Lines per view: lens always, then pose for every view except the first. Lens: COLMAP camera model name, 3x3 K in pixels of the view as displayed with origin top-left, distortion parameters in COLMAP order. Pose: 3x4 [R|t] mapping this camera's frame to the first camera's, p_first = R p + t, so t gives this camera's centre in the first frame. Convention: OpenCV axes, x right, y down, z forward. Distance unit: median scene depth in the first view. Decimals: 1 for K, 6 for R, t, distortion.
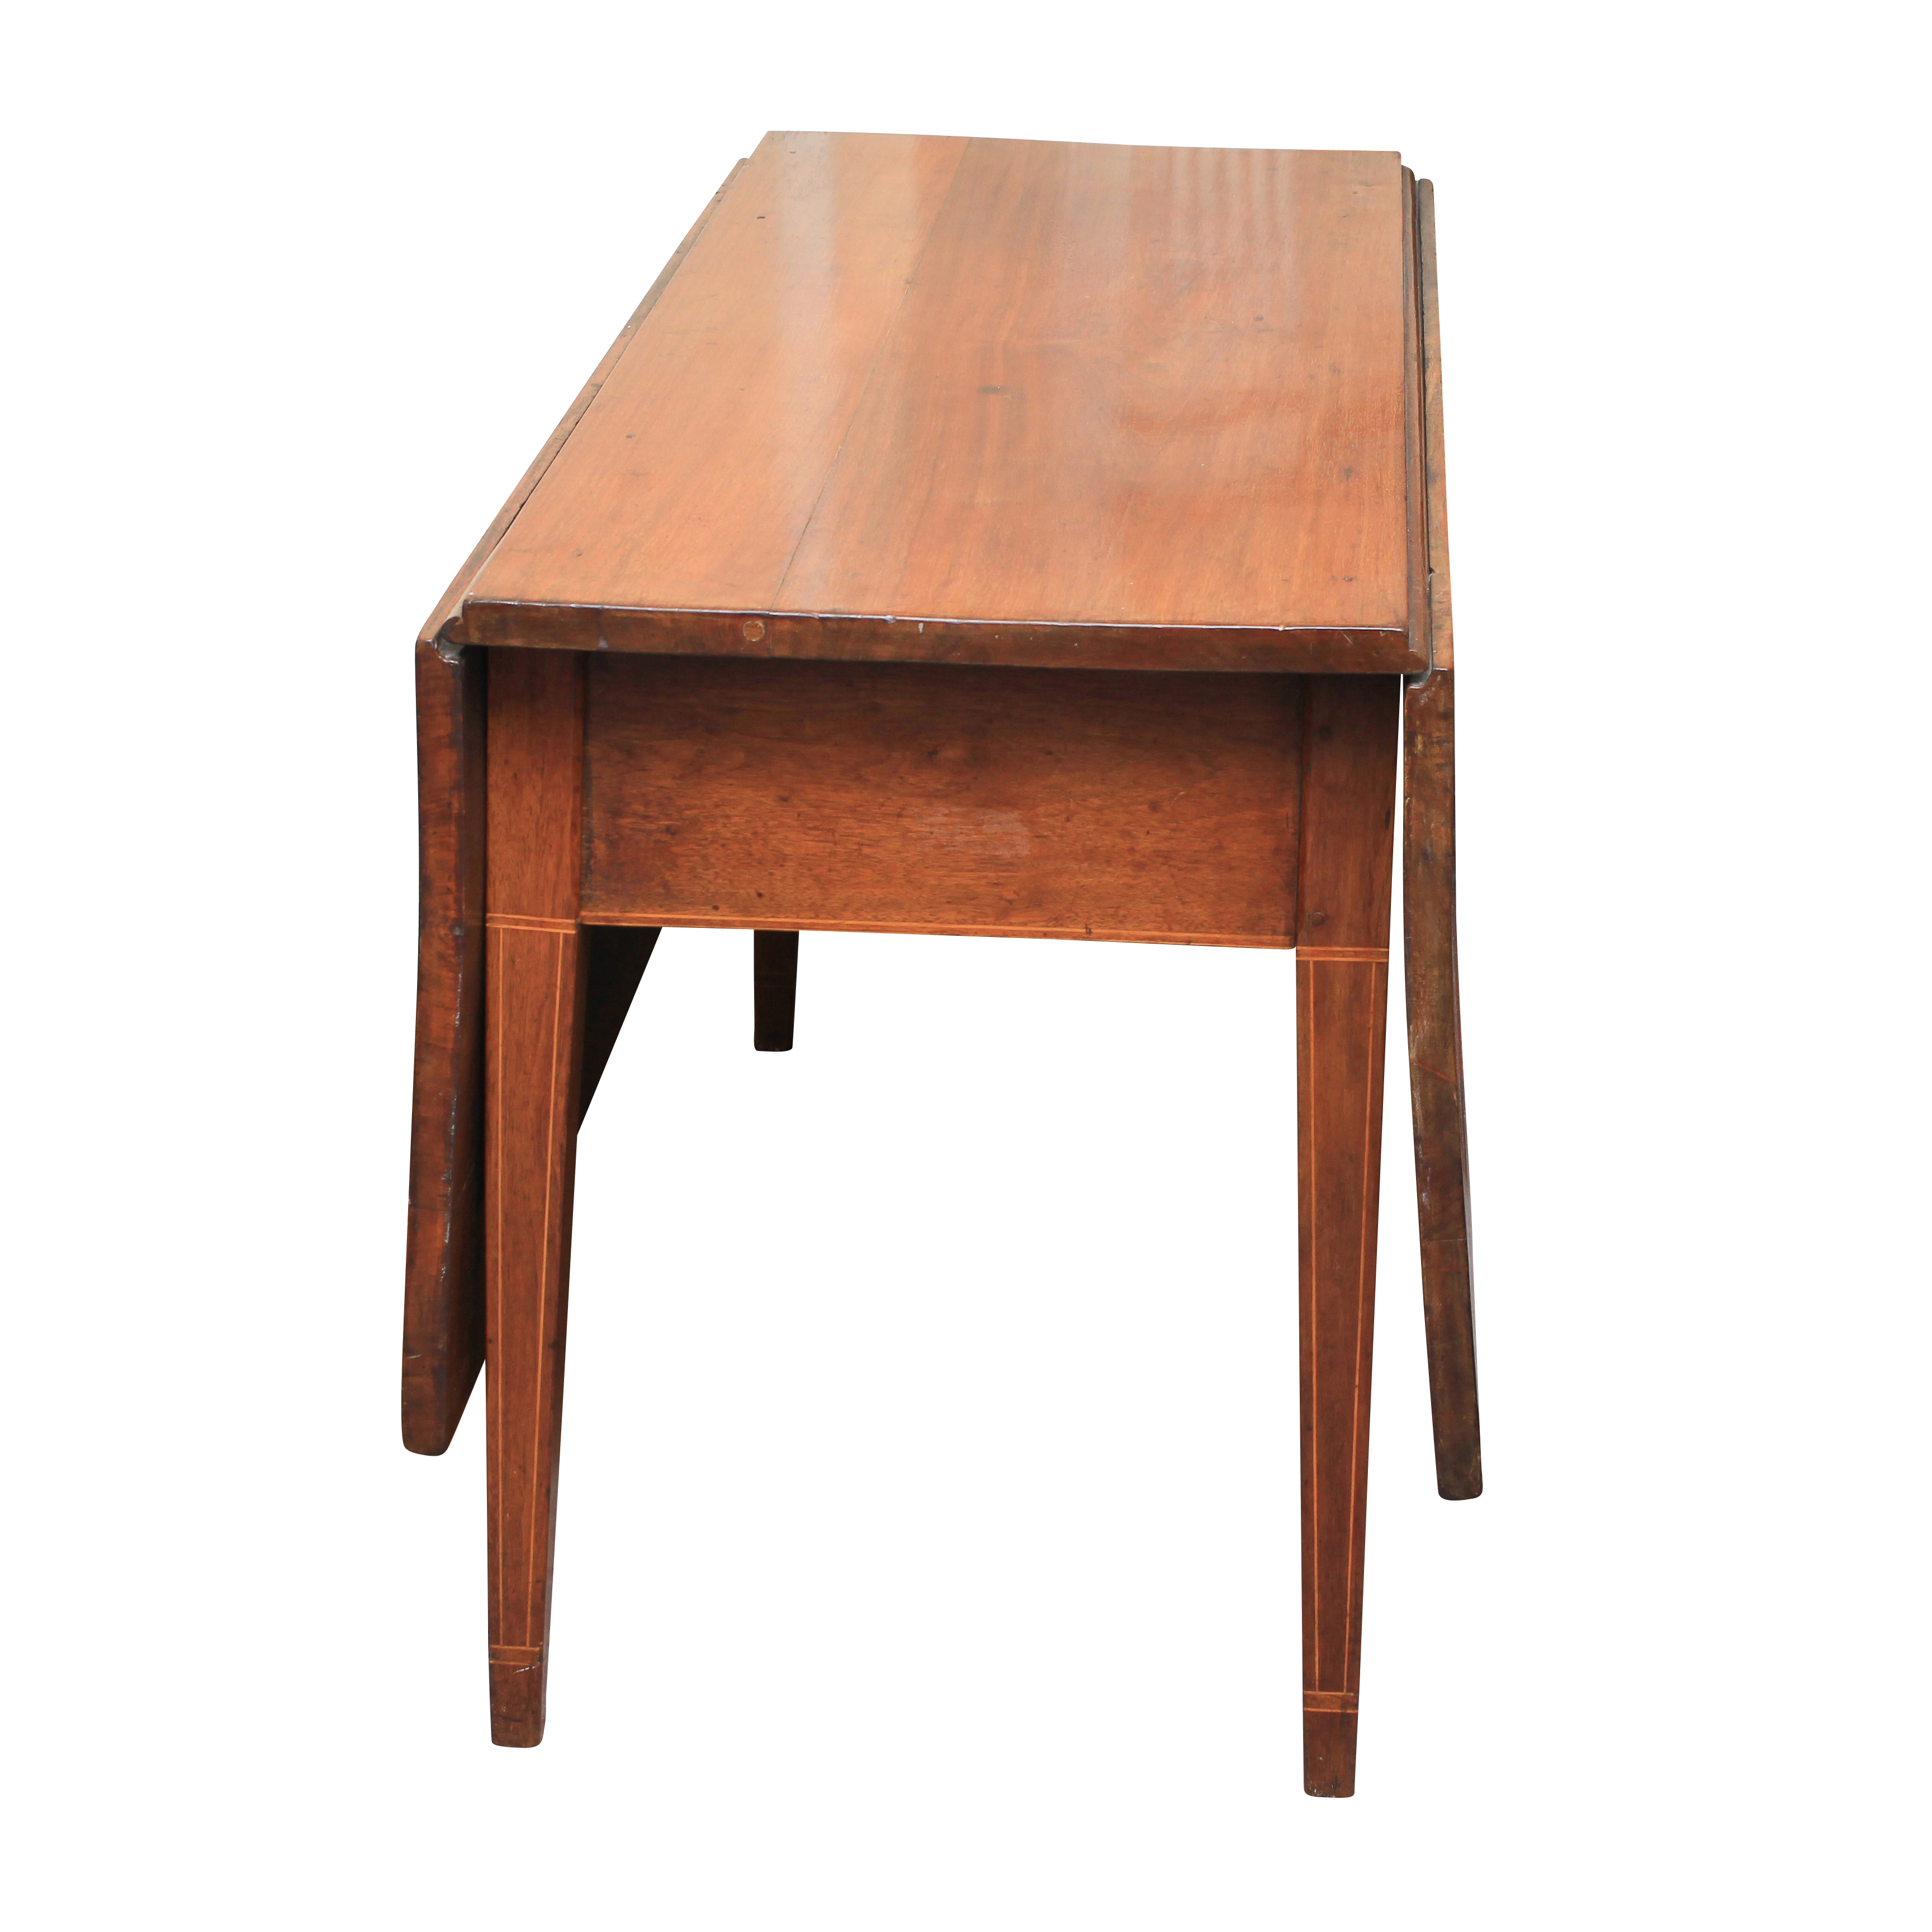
lens RADIAL K [[3770.5, 0, 966.0], [0, 3770.5, 966.0], [0, 0, 1]] dist [-0.063333, -0.062277]
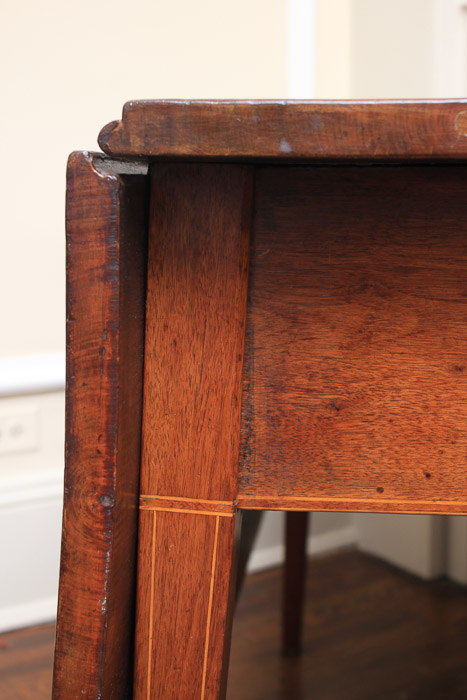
lens RADIAL K [[1088.3, 0, 233.5], [0, 1088.3, 350.0], [0, 0, 1]] dist [-0.025164, 0.028432]
pose [[0.998983, -0.002571, -0.045019, -0.091977], [-0.008810, 0.968005, -0.250777, 0.019770], [0.044223, 0.250919, 0.966997, 0.731709]]
